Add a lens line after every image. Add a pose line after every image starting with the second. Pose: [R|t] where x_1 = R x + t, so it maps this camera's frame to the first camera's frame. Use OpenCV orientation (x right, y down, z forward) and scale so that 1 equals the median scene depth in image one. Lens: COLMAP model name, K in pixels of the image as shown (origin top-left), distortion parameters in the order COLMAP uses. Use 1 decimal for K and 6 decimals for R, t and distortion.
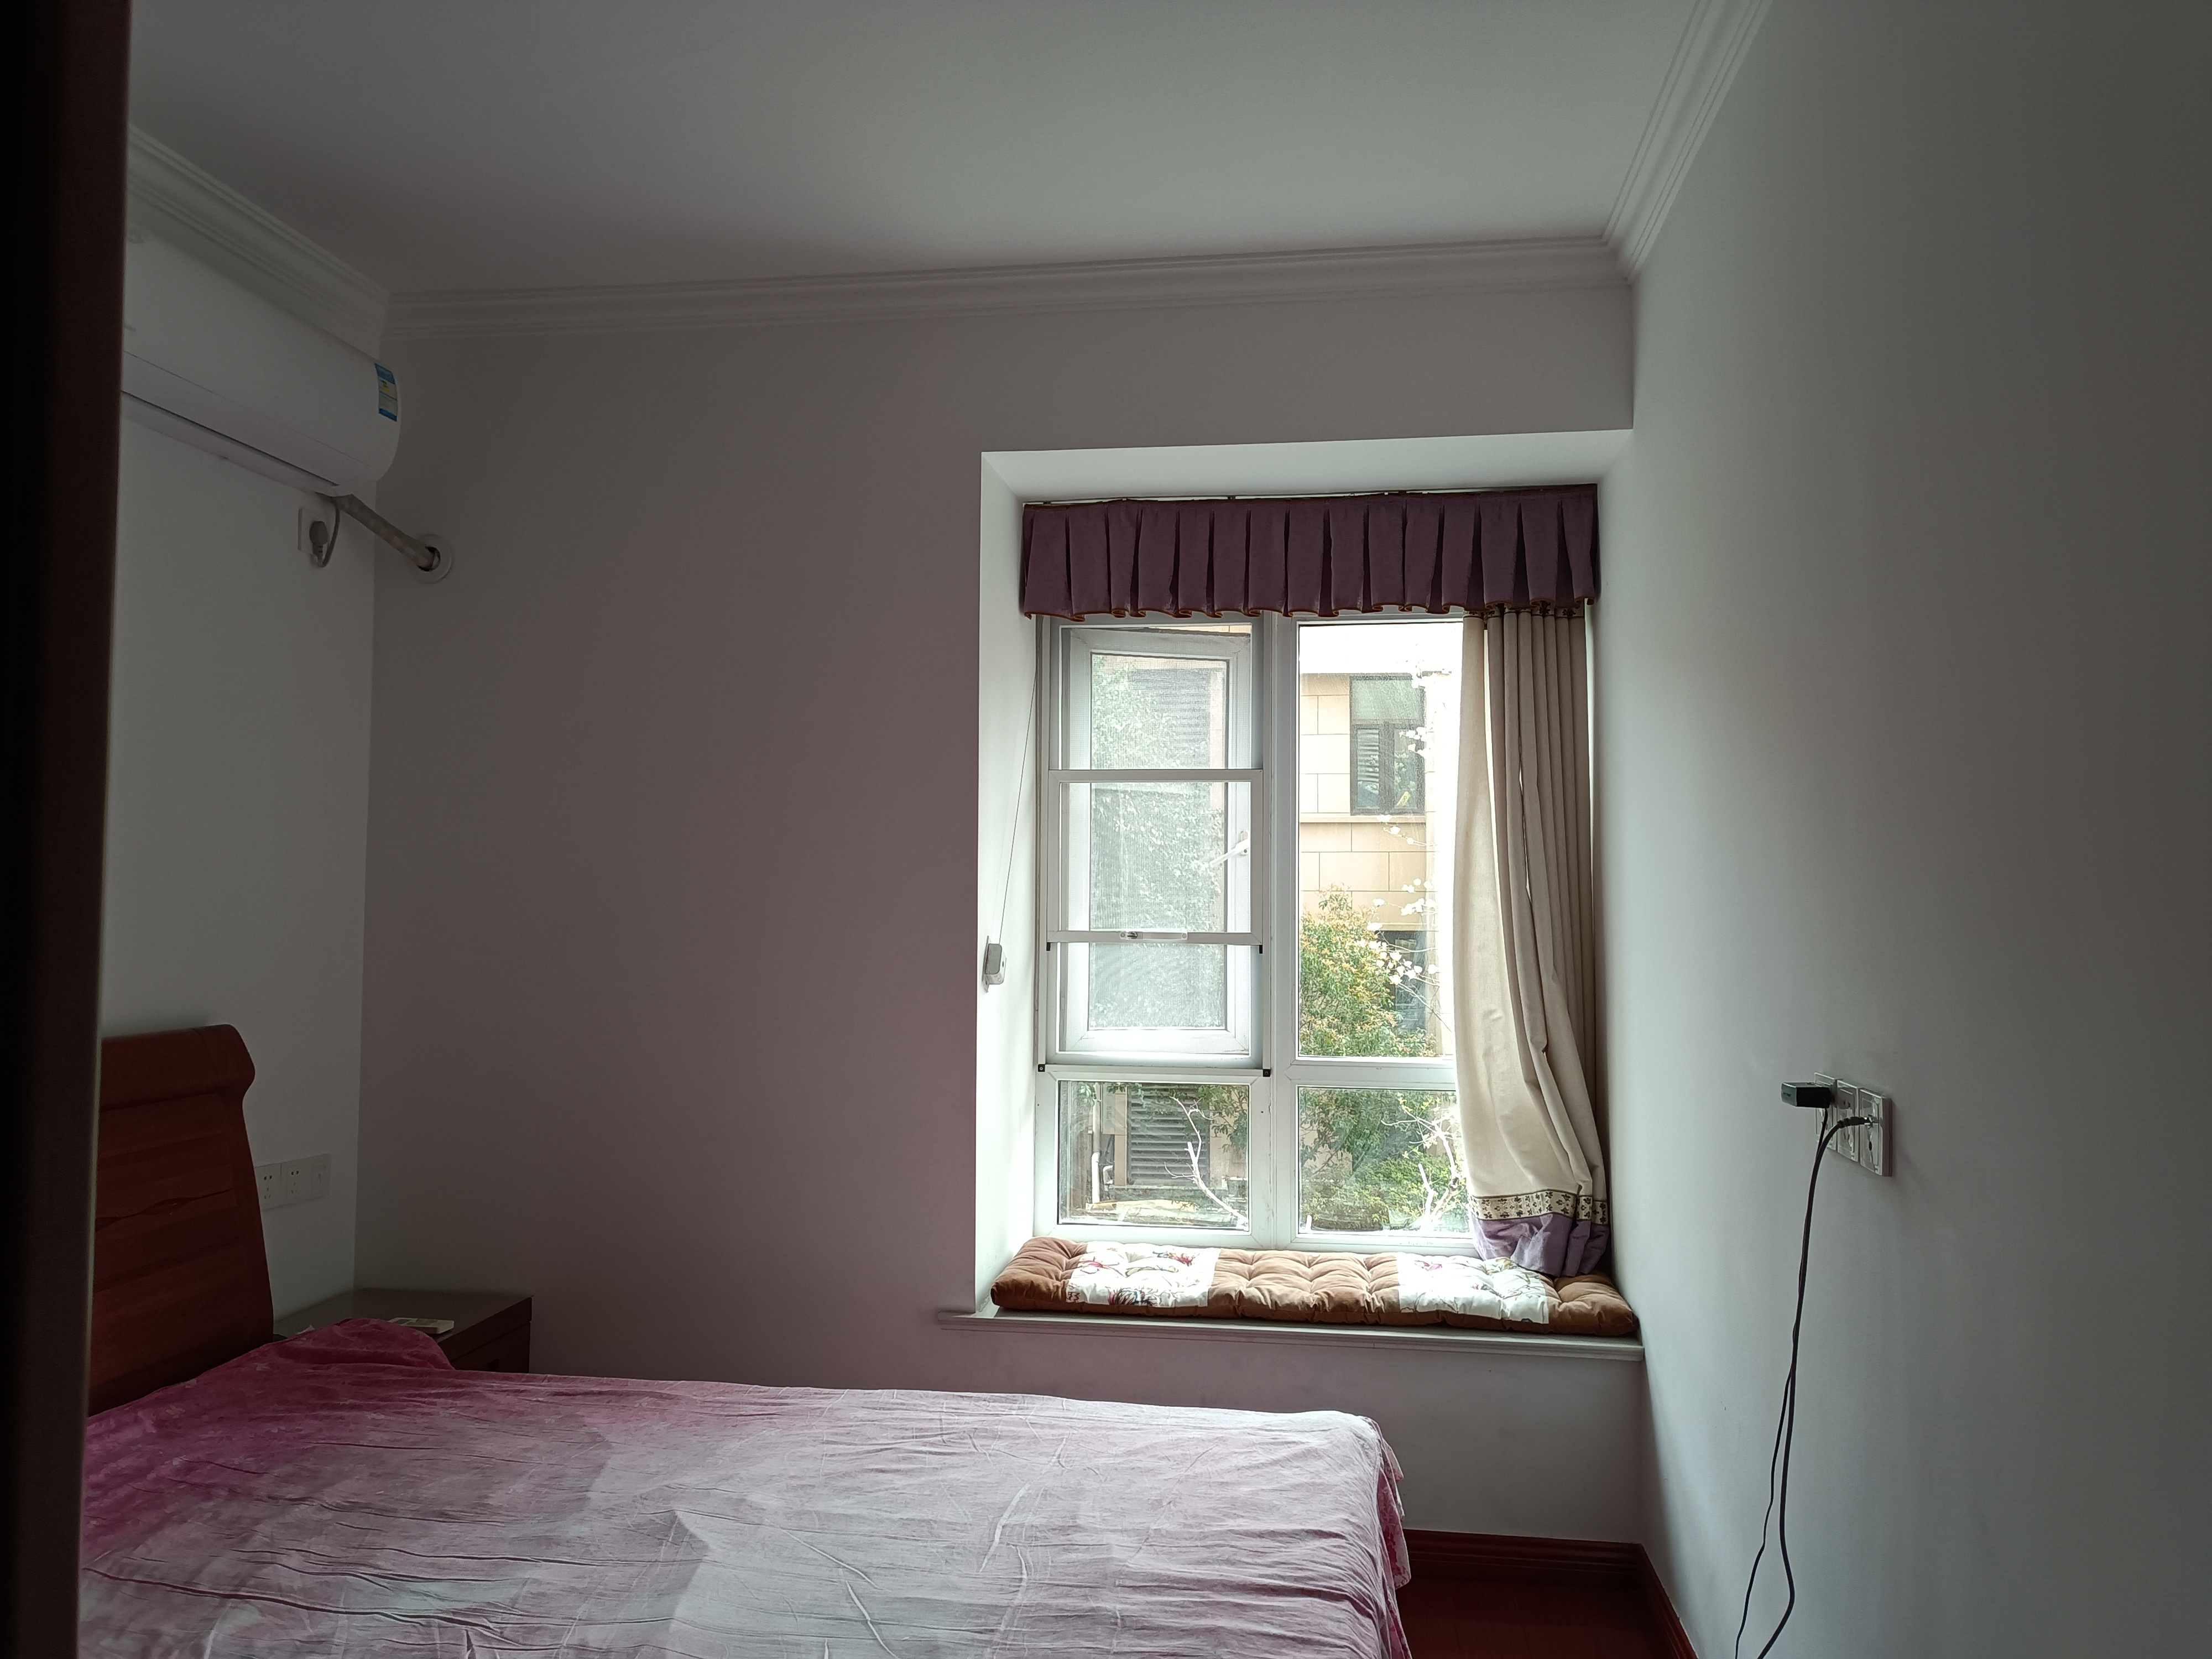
lens RADIAL K [[1640.2, 0, 1106.0], [0, 1640.2, 829.5], [0, 0, 1]] dist [0.034488, -0.000693]
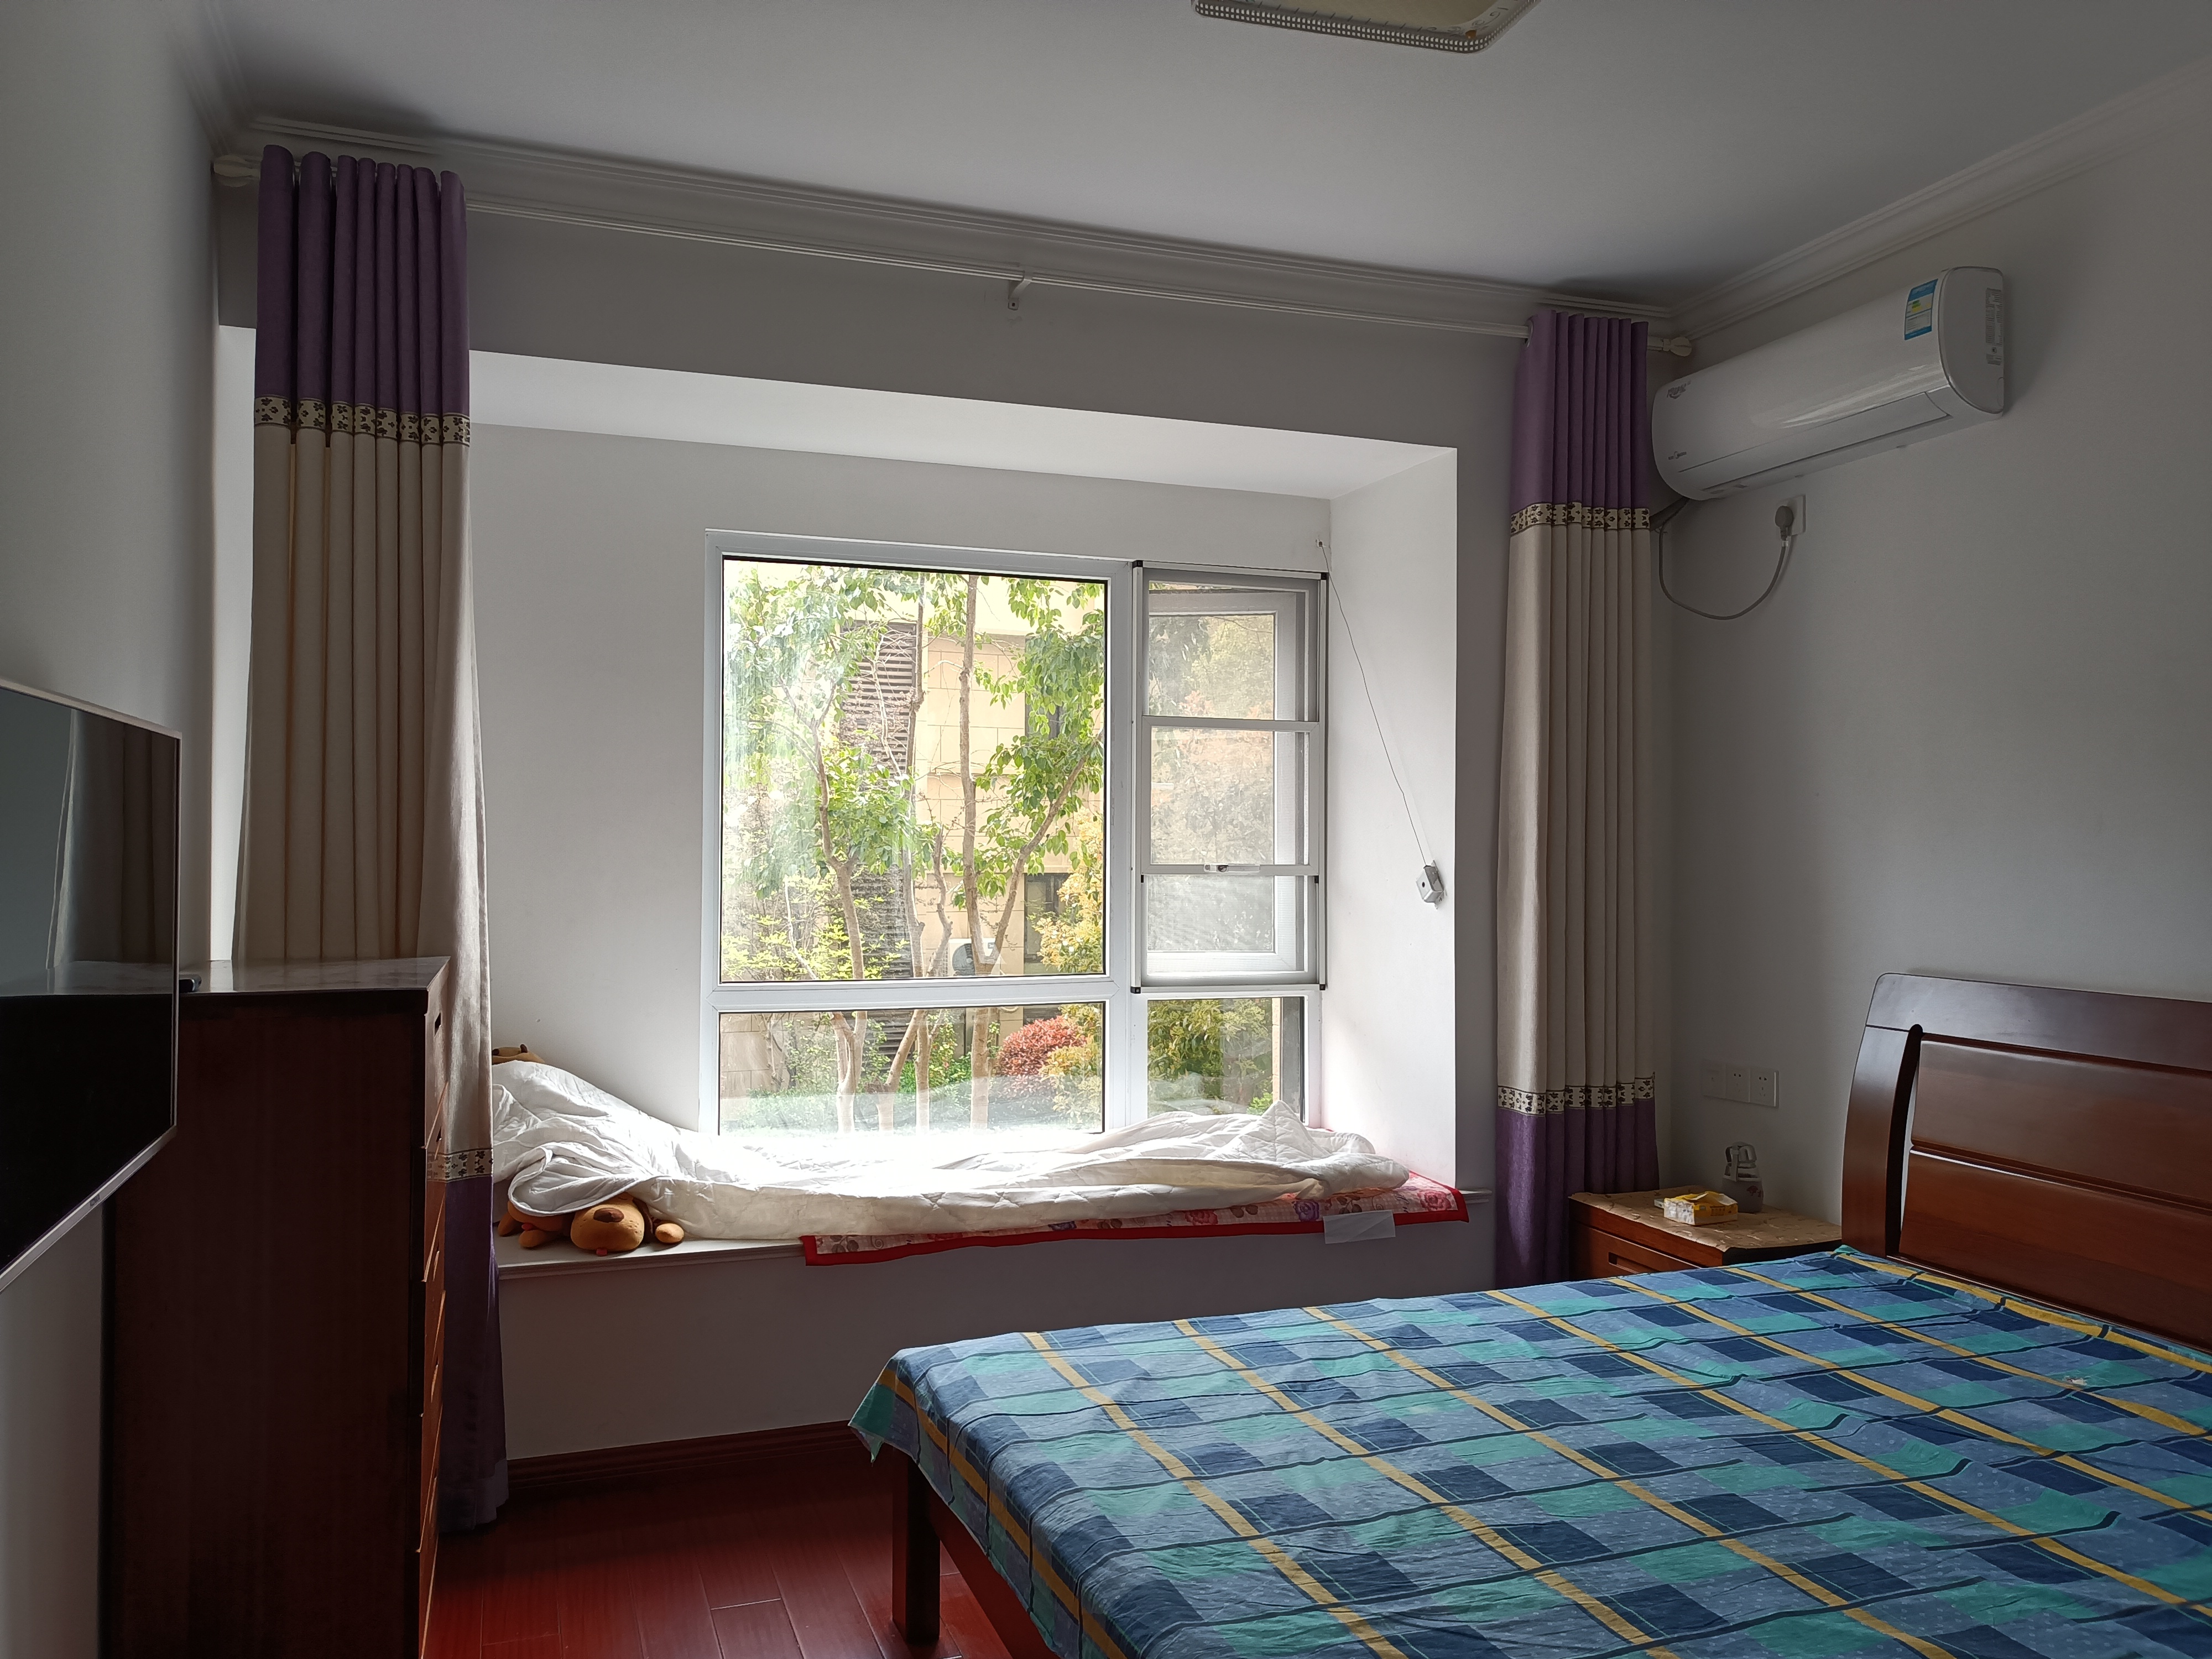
lens RADIAL K [[1640.2, 0, 1106.0], [0, 1640.2, 829.5], [0, 0, 1]] dist [0.034488, -0.000693]
pose [[0.884215, 0.006252, 0.467037, -0.620154], [-0.030214, 0.998582, 0.043836, -0.008229], [-0.466101, -0.052872, 0.883150, 0.065624]]
